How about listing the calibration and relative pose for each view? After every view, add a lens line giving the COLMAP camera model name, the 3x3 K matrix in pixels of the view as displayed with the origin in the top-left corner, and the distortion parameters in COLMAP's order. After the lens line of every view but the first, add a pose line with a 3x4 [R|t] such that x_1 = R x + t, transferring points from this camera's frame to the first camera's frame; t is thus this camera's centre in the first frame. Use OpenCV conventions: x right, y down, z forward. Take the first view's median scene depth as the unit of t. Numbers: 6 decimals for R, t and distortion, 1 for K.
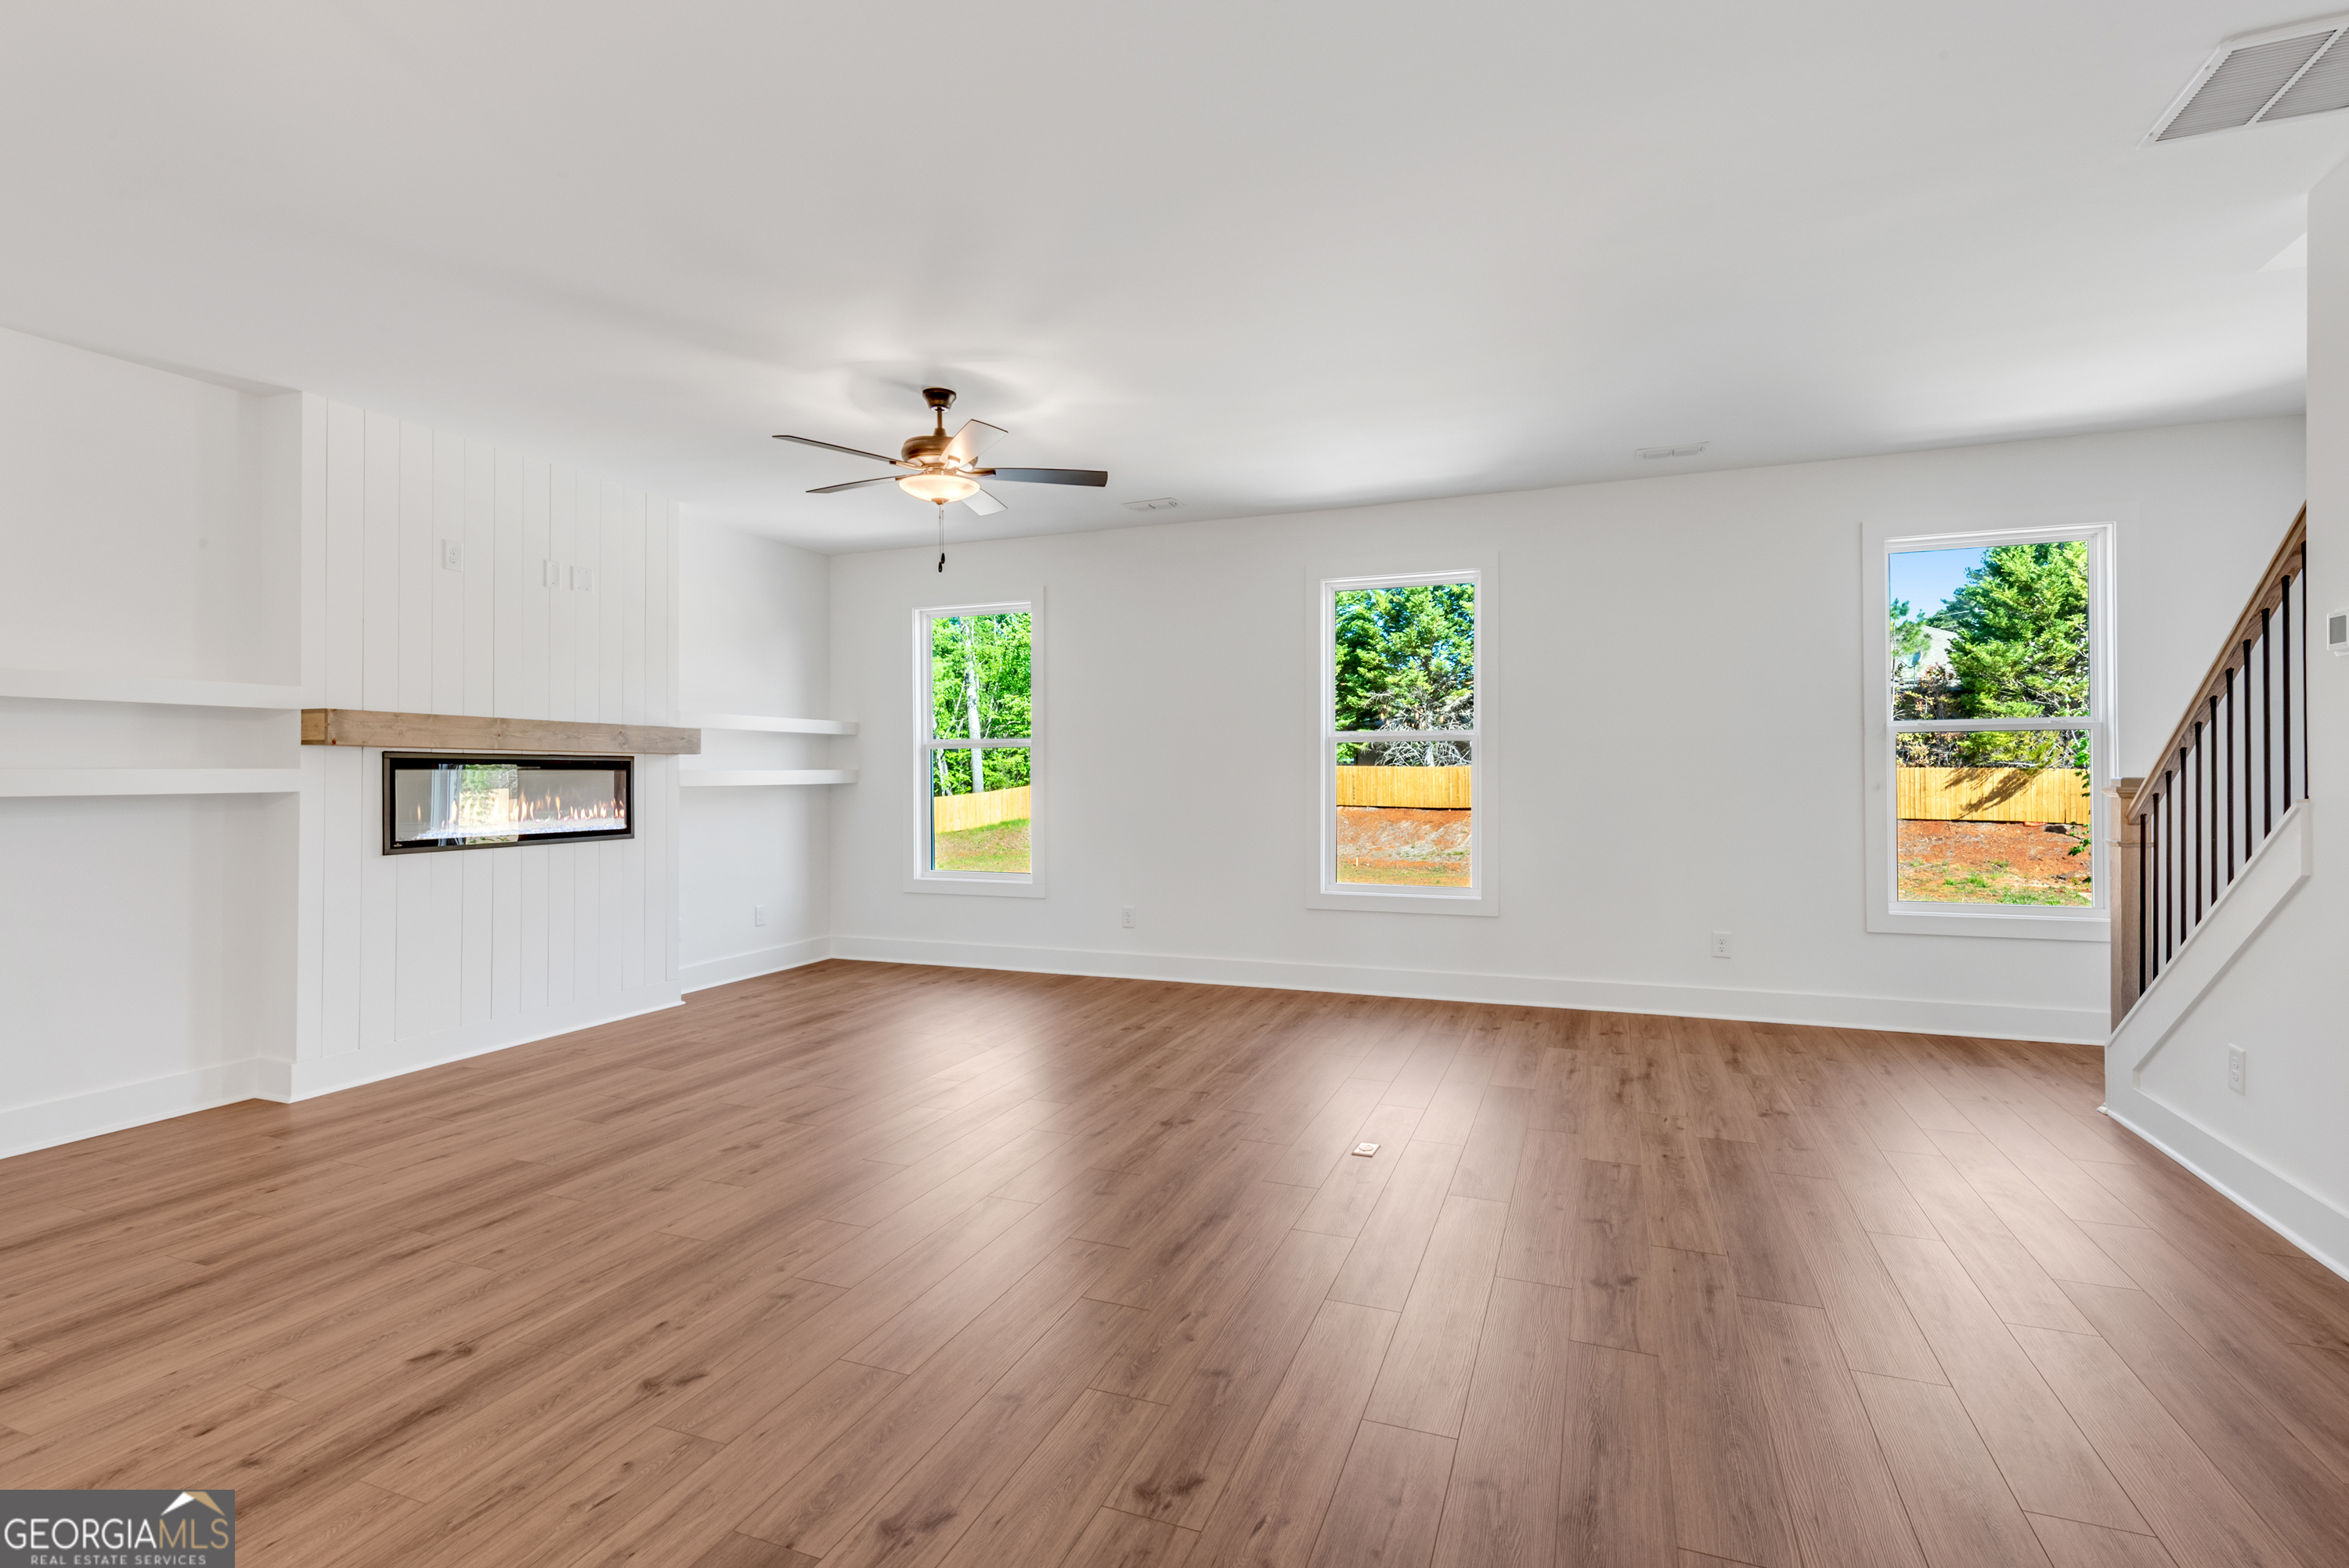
lens RADIAL K [[1091.3, 0, 1174.5], [0, 1091.3, 784.0], [0, 0, 1]] dist [0.000853, 0.000018]
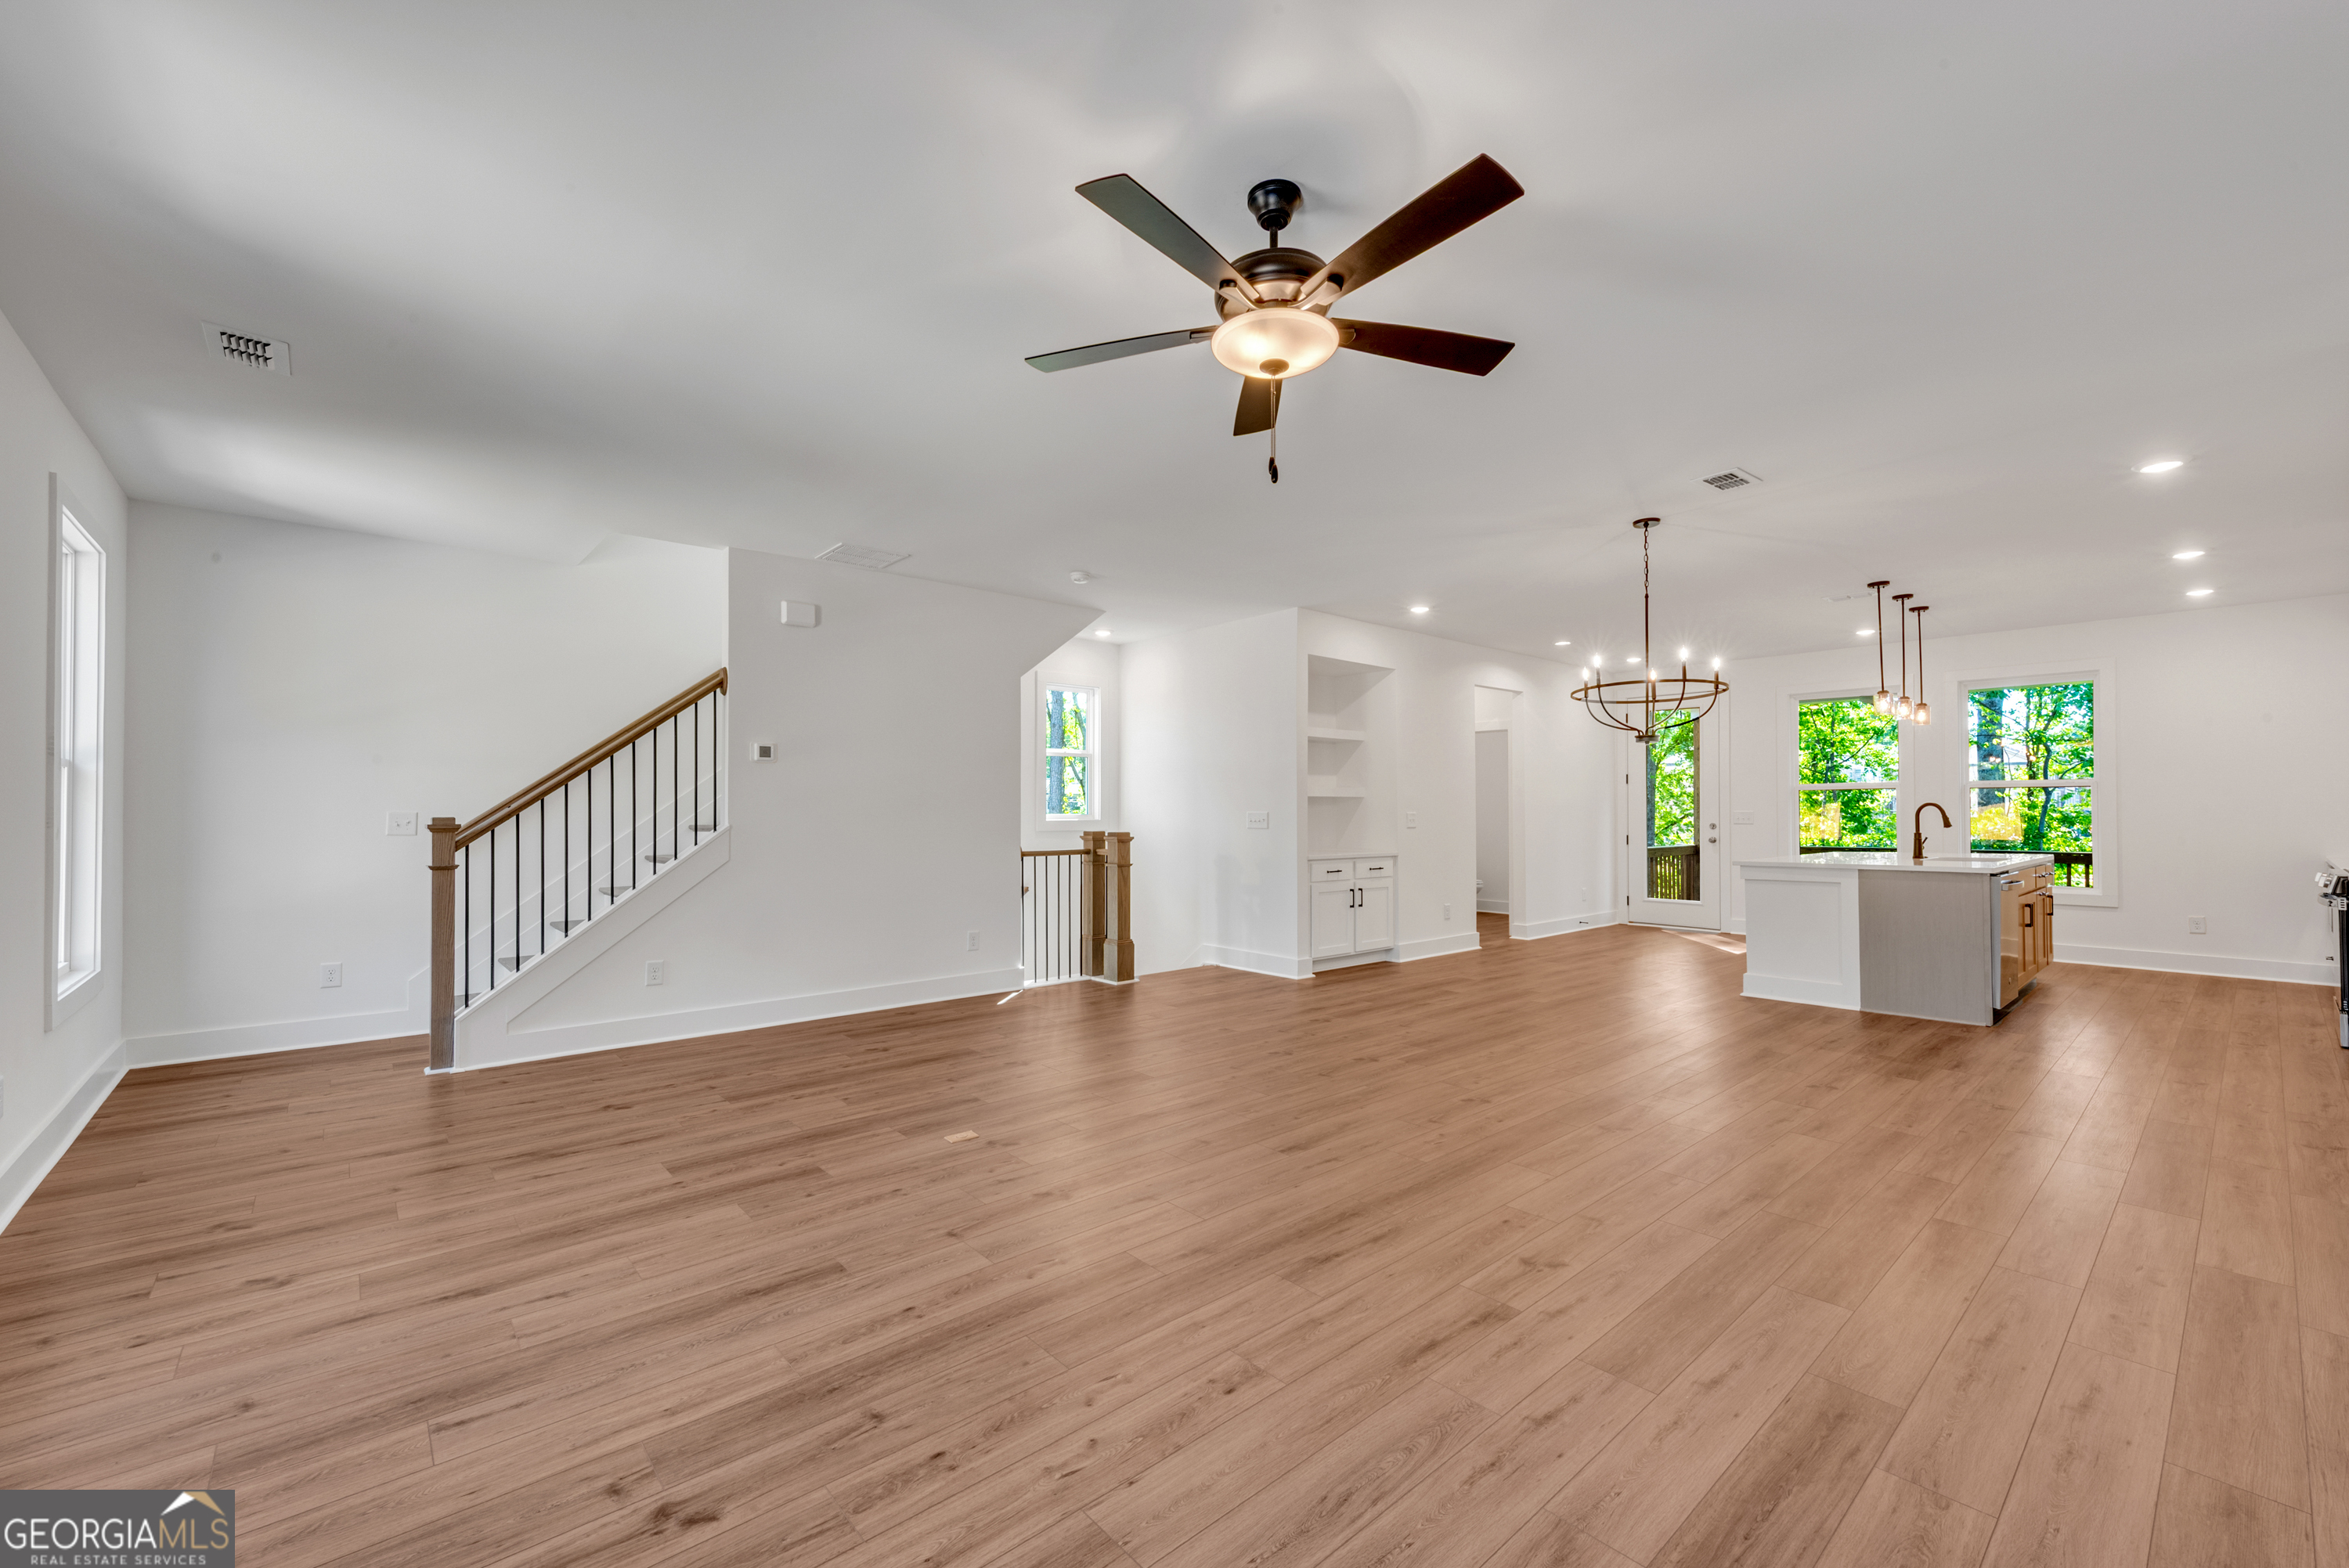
lens RADIAL K [[954.5, 0, 1173.2], [0, 954.5, 795.9], [0, 0, 1]] dist [0.001278, 0.000070]
pose [[-0.890154, 0.011217, 0.455521, -0.428764], [0.008689, 0.999933, -0.007644, -0.014580], [-0.455576, -0.002847, -0.890192, 1.582480]]
